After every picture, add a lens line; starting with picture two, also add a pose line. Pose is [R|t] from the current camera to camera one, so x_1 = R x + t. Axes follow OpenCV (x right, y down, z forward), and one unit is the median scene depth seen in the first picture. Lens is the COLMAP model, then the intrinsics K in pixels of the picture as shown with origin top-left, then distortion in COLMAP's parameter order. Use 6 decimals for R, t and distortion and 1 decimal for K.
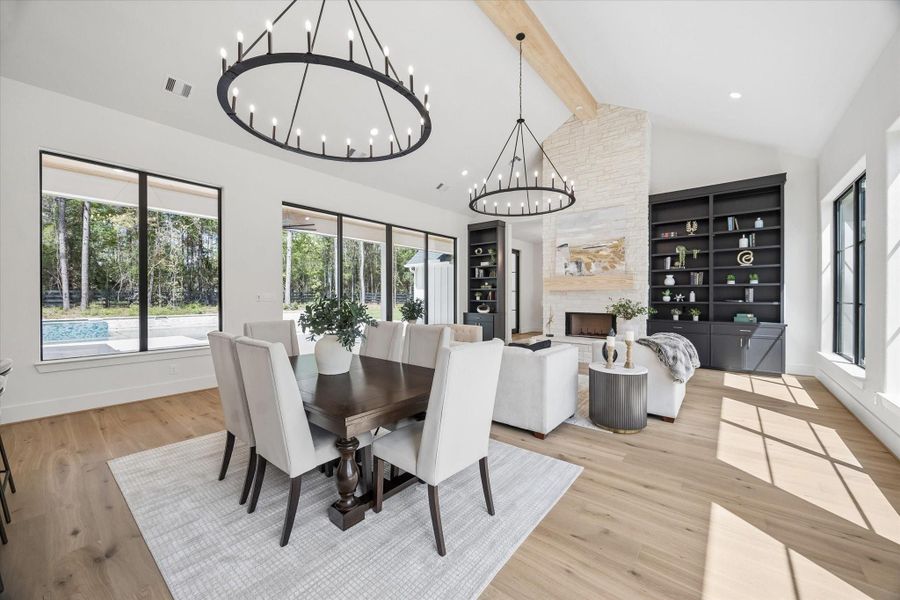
lens RADIAL K [[343.0, 0, 451.9], [0, 343.0, 298.4], [0, 0, 1]] dist [0.000967, -0.000136]
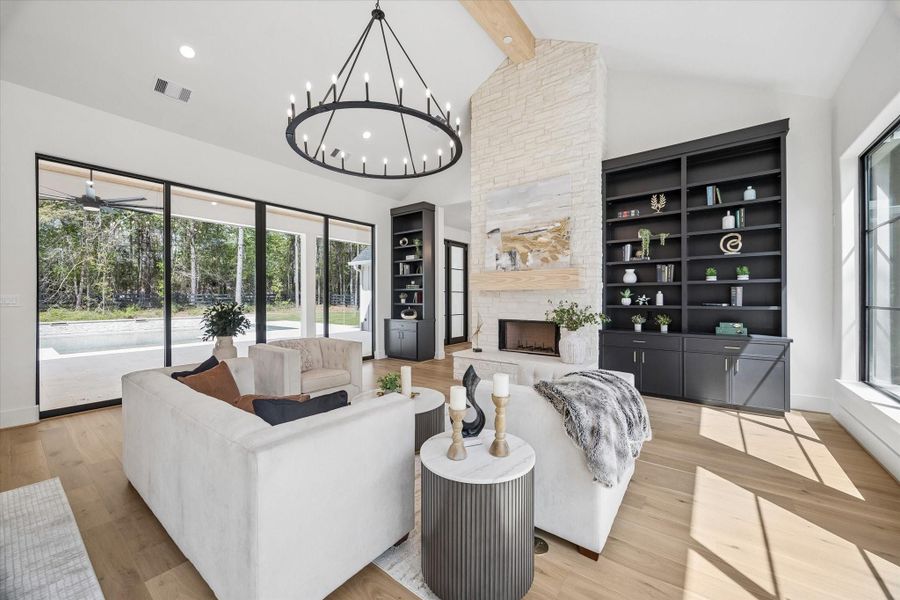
lens RADIAL K [[343.0, 0, 451.9], [0, 343.0, 298.4], [0, 0, 1]] dist [0.000967, -0.000136]
pose [[0.999383, -0.002520, 0.035022, 0.231084], [0.002678, 0.999986, -0.004464, -0.003293], [-0.035010, 0.004555, 0.999377, 0.284020]]
